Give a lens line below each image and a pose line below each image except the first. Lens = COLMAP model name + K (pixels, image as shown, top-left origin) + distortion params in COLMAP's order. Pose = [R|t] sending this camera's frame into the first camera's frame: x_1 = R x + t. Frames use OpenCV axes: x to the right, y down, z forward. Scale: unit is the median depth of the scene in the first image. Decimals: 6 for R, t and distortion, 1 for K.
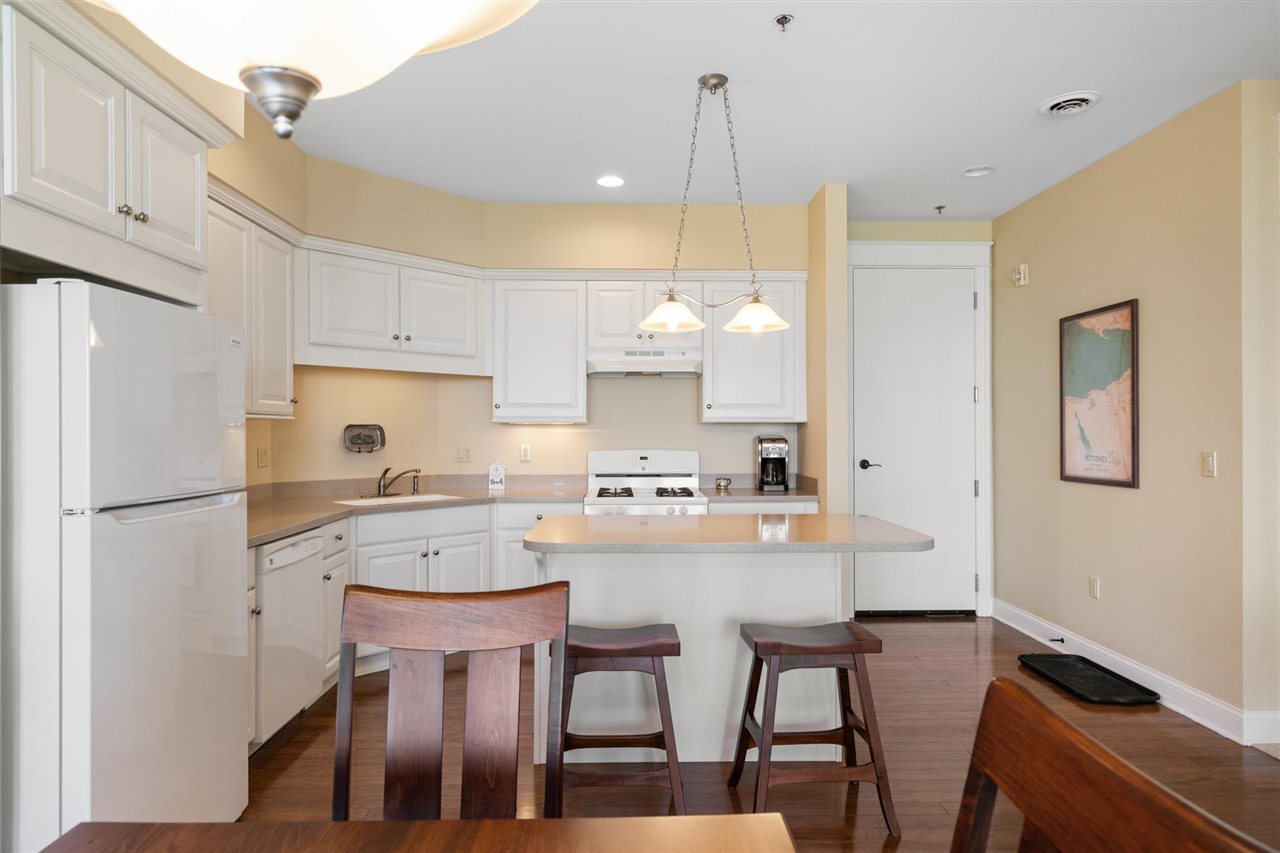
lens RADIAL K [[748.5, 0, 640.0], [0, 748.5, 426.5], [0, 0, 1]] dist [0.003053, 0.000350]
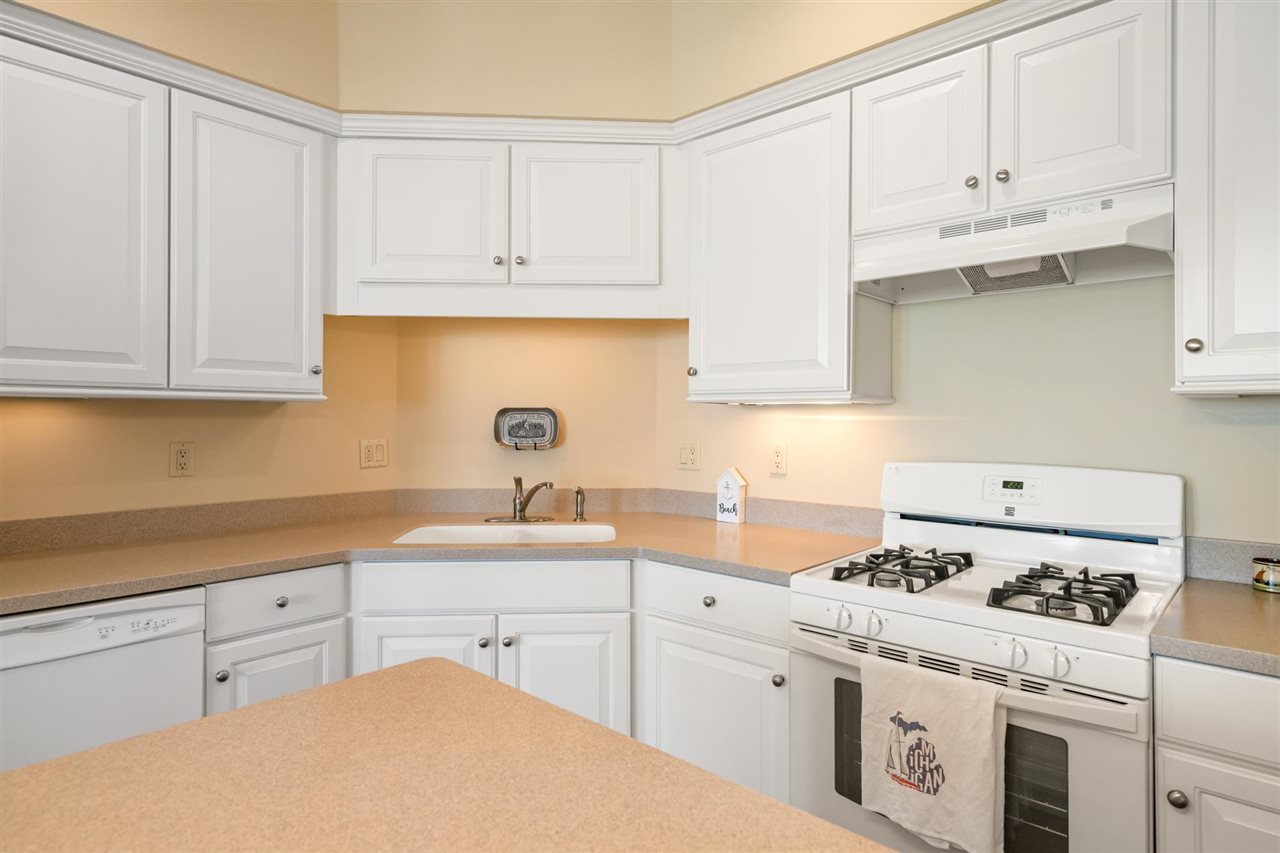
lens RADIAL K [[697.3, 0, 644.7], [0, 697.3, 413.8], [0, 0, 1]] dist [0.000374, 0.001630]
pose [[0.725673, -0.001484, -0.688039, 0.129395], [0.001349, 0.999999, -0.000734, 0.003214], [0.688039, -0.000395, 0.725674, 0.614257]]
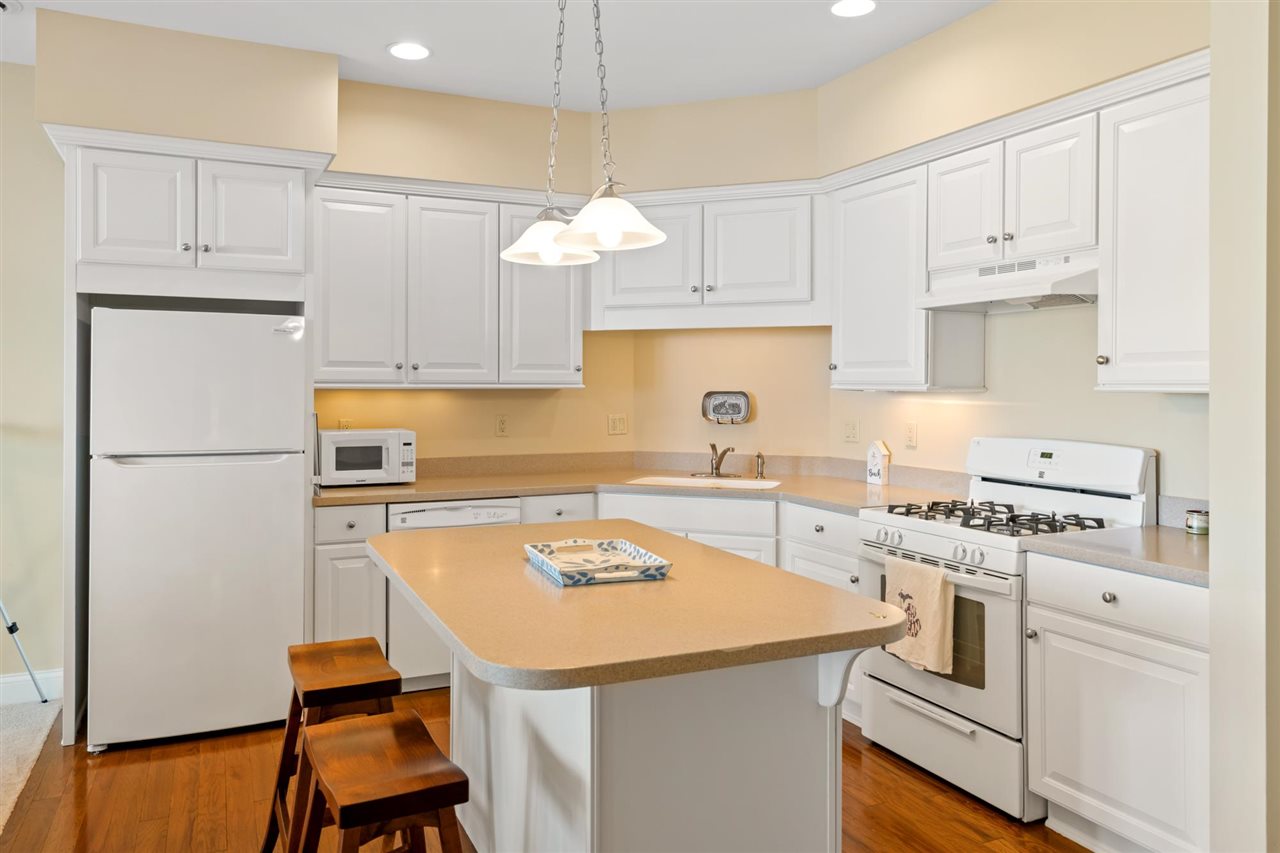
lens RADIAL K [[896.8, 0, 610.6], [0, 896.8, 385.3], [0, 0, 1]] dist [0.002331, 0.000998]
pose [[0.384333, 0.002076, -0.923192, 0.520124], [0.003450, 0.999987, 0.003685, -0.013564], [0.923188, -0.004601, 0.384321, 0.475301]]
